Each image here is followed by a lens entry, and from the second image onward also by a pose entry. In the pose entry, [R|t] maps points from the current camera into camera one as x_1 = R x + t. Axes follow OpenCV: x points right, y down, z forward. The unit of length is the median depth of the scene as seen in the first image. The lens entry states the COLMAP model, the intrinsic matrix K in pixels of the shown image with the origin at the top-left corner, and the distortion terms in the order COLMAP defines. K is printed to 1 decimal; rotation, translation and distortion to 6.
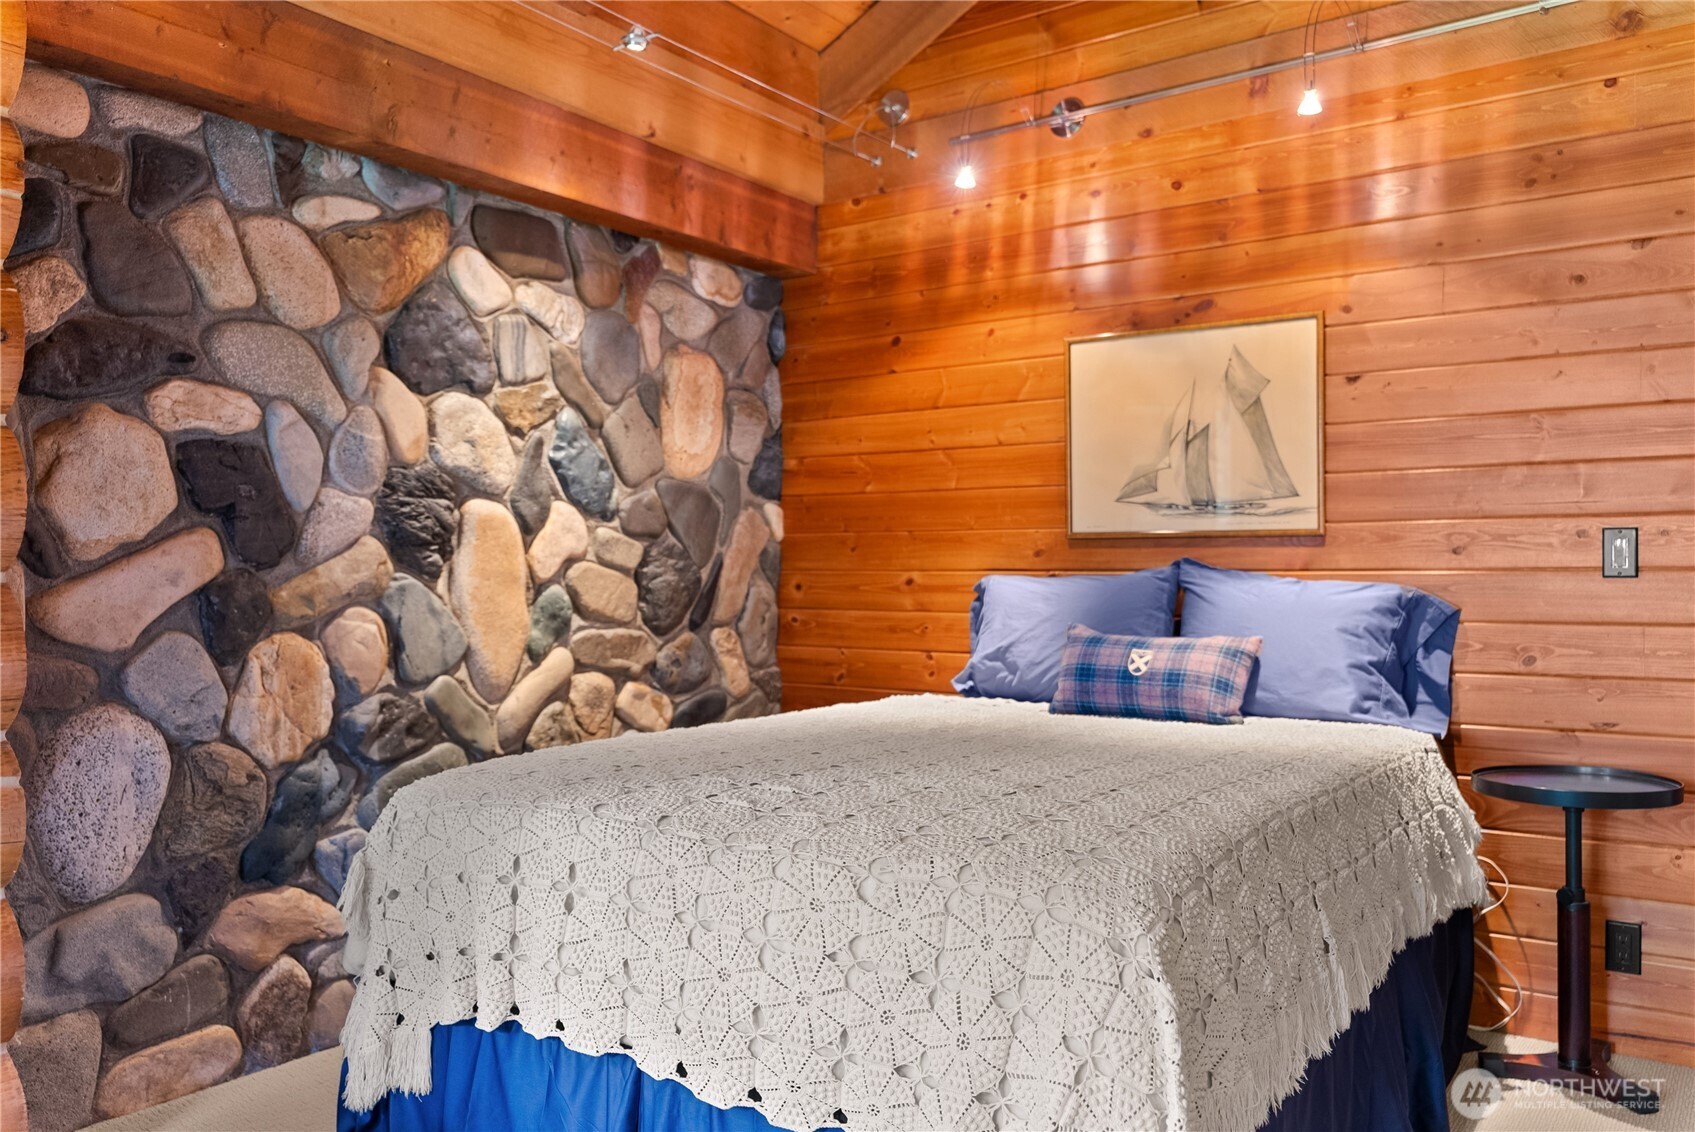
lens RADIAL K [[1303.0, 0, 853.7], [0, 1303.0, 566.1], [0, 0, 1]] dist [-0.009616, 0.004737]
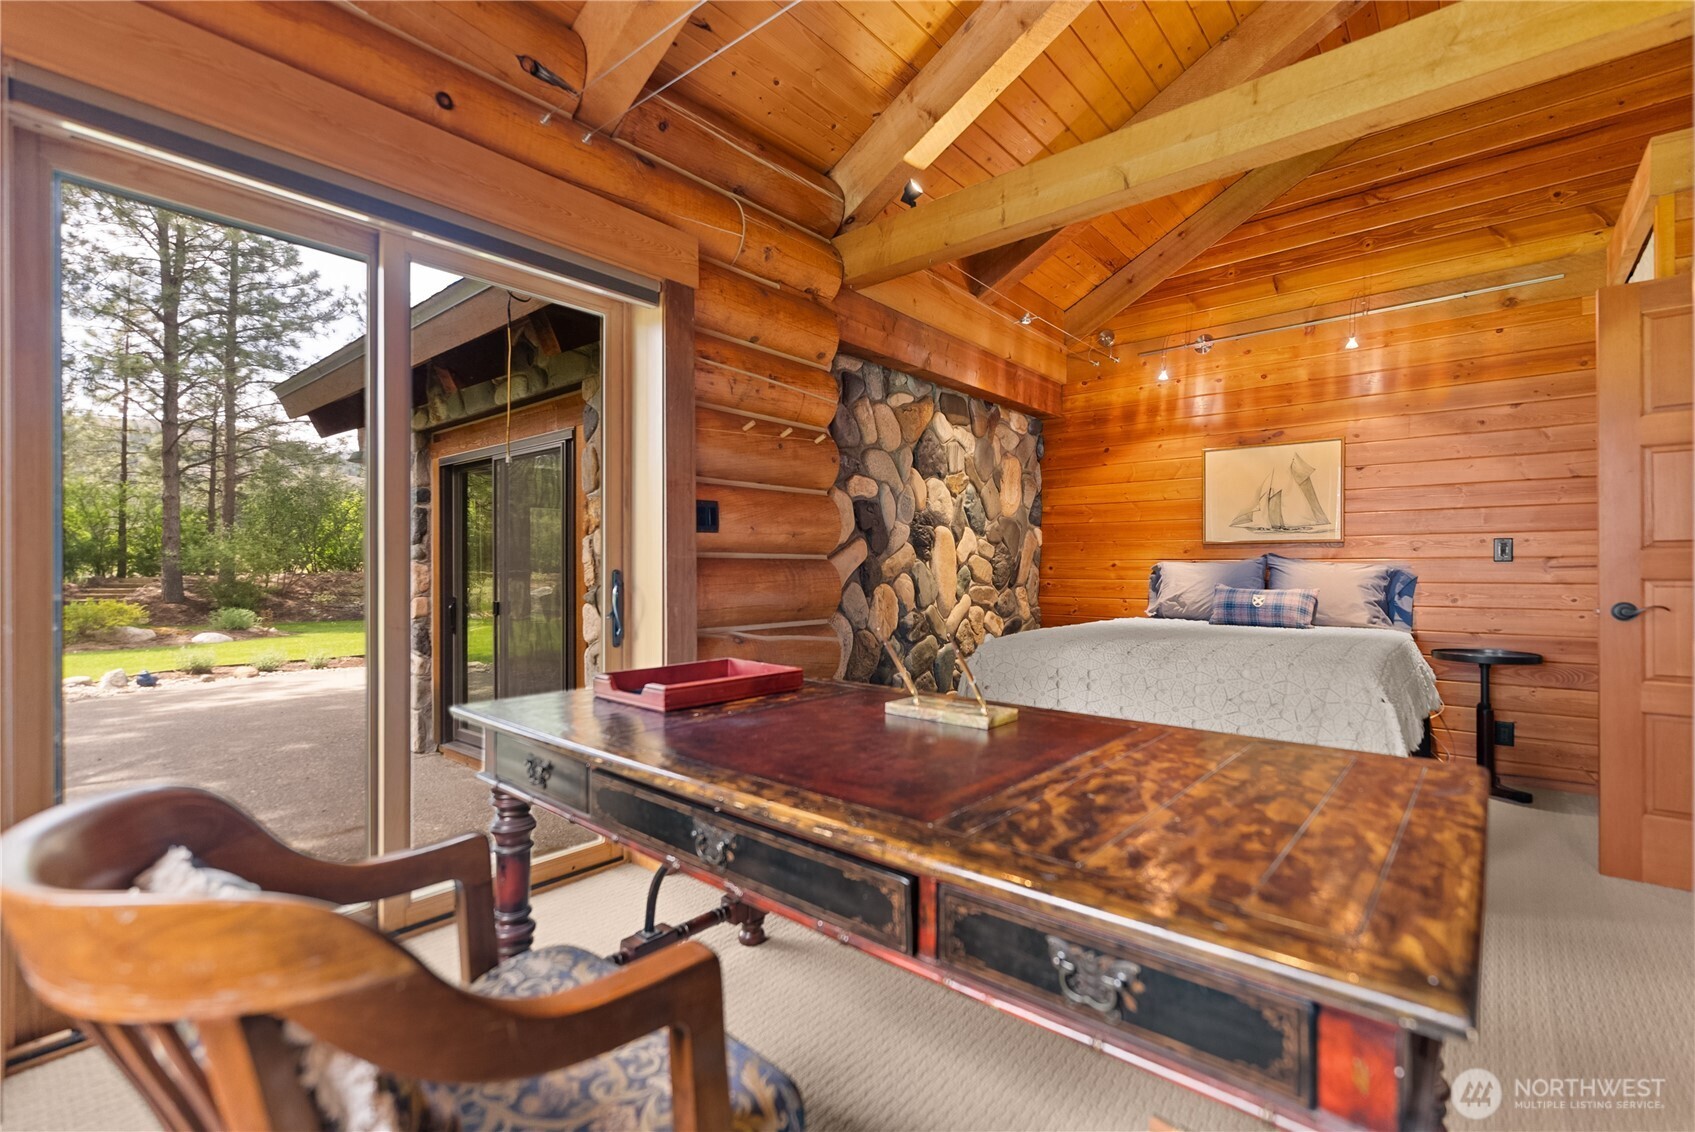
lens RADIAL K [[765.0, 0, 836.9], [0, 765.0, 567.2], [0, 0, 1]] dist [-0.000581, -0.001221]
pose [[0.996322, 0.003234, -0.085622, -0.352834], [-0.003225, 0.999995, 0.000235, 0.019256], [0.085622, 0.000042, 0.996328, -0.311157]]
